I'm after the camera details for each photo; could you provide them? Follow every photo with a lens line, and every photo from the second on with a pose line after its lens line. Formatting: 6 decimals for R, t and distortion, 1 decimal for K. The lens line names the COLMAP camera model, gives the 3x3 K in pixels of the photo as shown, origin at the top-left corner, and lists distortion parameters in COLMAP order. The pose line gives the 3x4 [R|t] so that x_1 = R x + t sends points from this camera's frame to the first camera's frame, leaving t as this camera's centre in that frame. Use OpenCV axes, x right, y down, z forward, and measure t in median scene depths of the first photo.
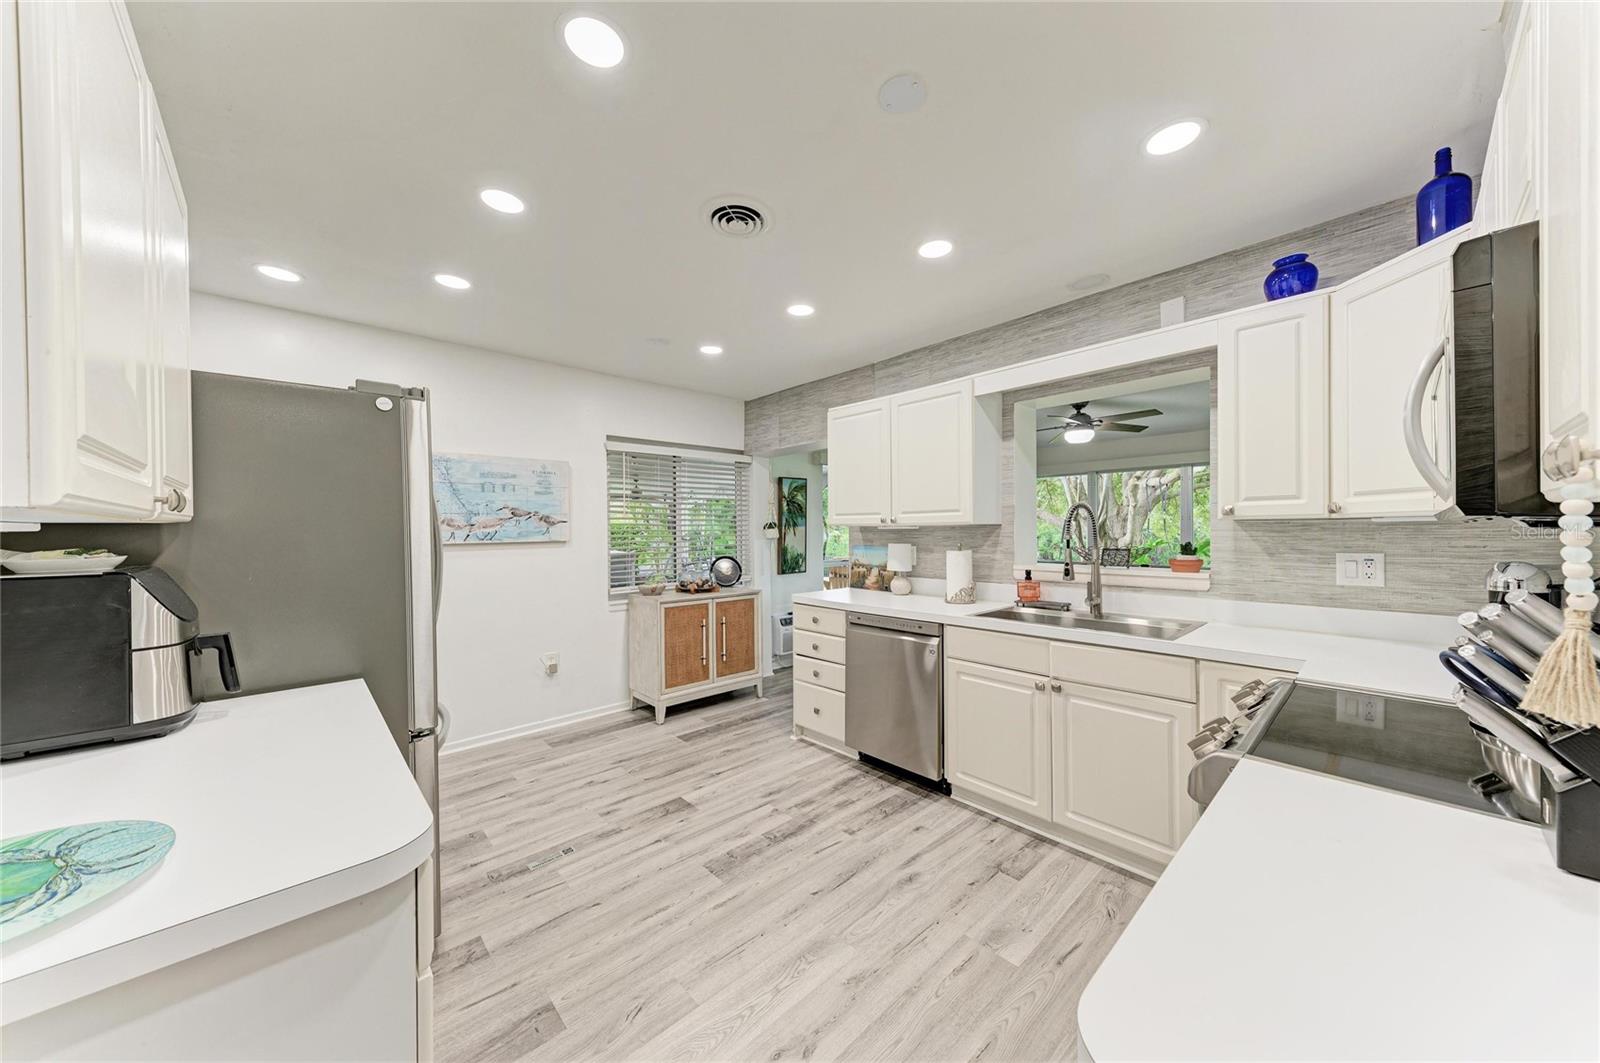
lens RADIAL K [[537.7, 0, 800.5], [0, 537.7, 533.3], [0, 0, 1]] dist [0.018017, -0.004780]
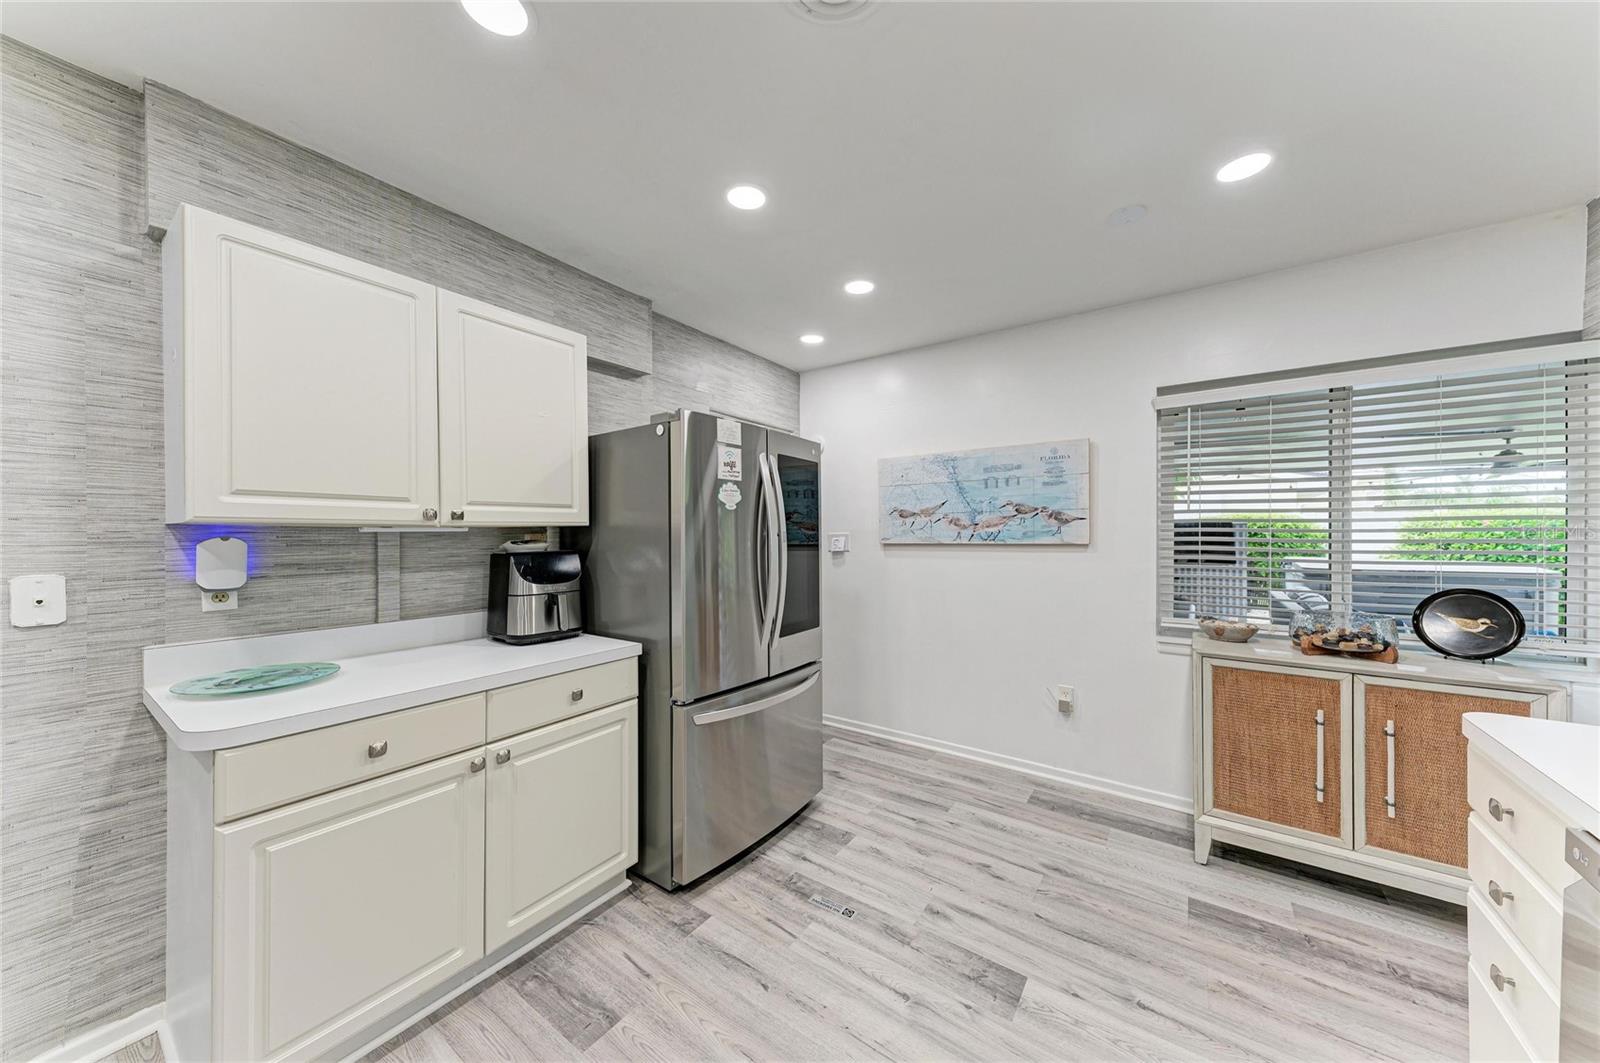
lens RADIAL K [[537.7, 0, 800.5], [0, 537.7, 533.3], [0, 0, 1]] dist [0.018017, -0.004780]
pose [[0.206253, 0.007451, -0.978470, 0.253102], [-0.004957, 0.999966, 0.006570, -0.004188], [0.978486, 0.003495, 0.206283, 0.513666]]
